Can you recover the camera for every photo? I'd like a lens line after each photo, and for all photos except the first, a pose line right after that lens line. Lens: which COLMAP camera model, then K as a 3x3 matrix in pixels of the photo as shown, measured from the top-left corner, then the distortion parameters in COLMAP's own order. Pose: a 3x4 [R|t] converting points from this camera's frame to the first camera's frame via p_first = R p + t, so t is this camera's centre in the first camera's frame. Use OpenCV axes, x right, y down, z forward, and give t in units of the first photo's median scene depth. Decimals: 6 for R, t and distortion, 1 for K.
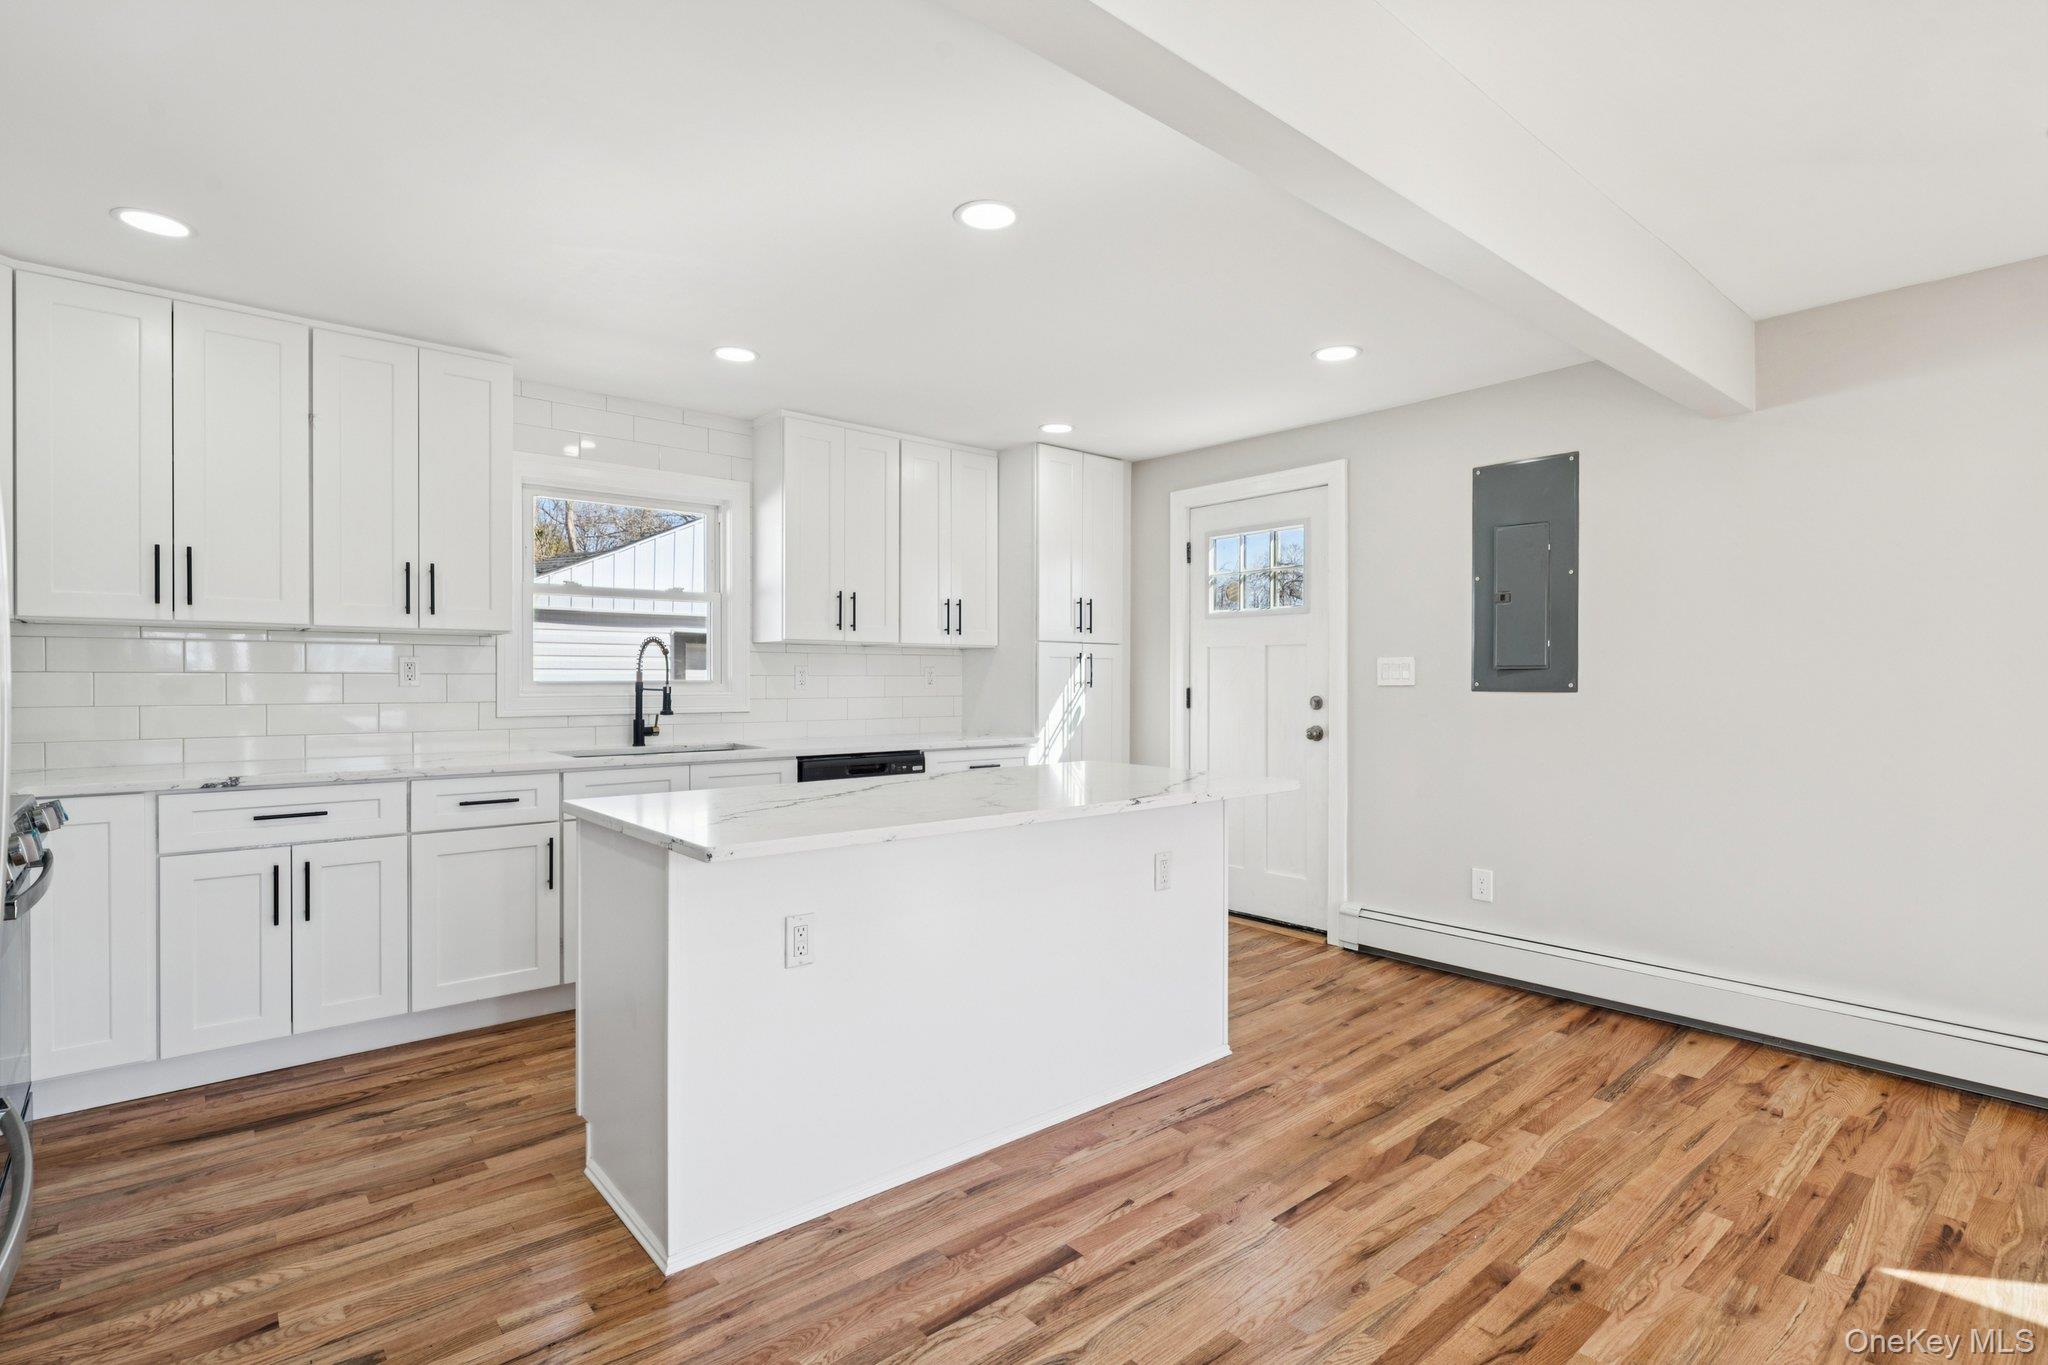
lens RADIAL K [[988.5, 0, 1018.8], [0, 988.5, 680.9], [0, 0, 1]] dist [0.001188, -0.001143]
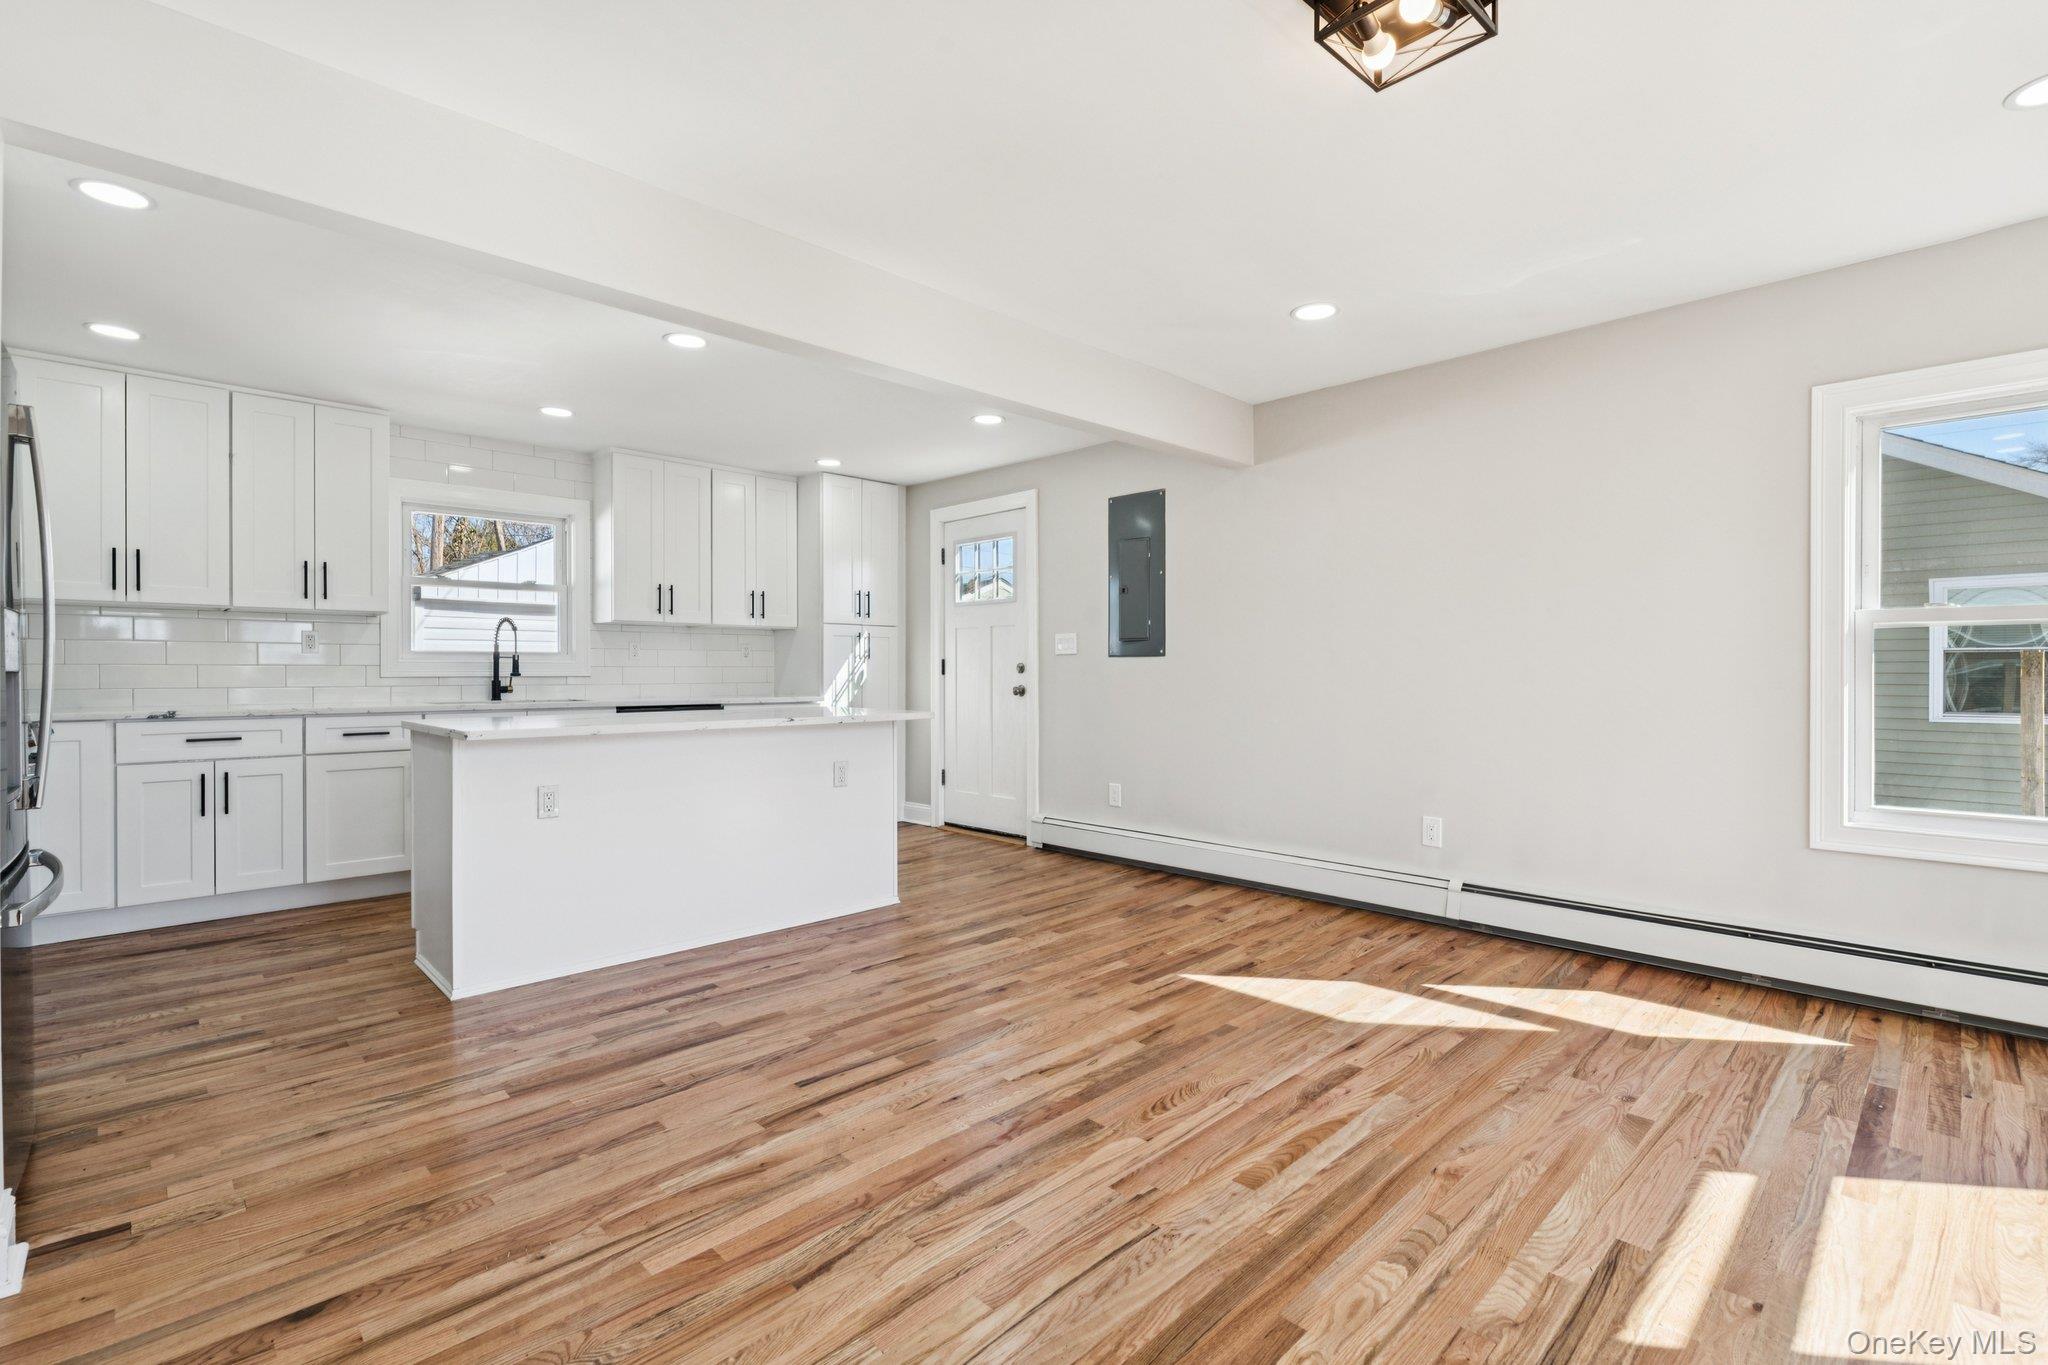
lens RADIAL K [[924.2, 0, 1023.2], [0, 924.2, 670.9], [0, 0, 1]] dist [-0.004011, -0.000939]
pose [[0.997356, -0.002039, 0.072636, 0.298929], [0.002204, 0.999995, -0.002196, 0.040184], [-0.072631, 0.002351, 0.997356, -0.368623]]
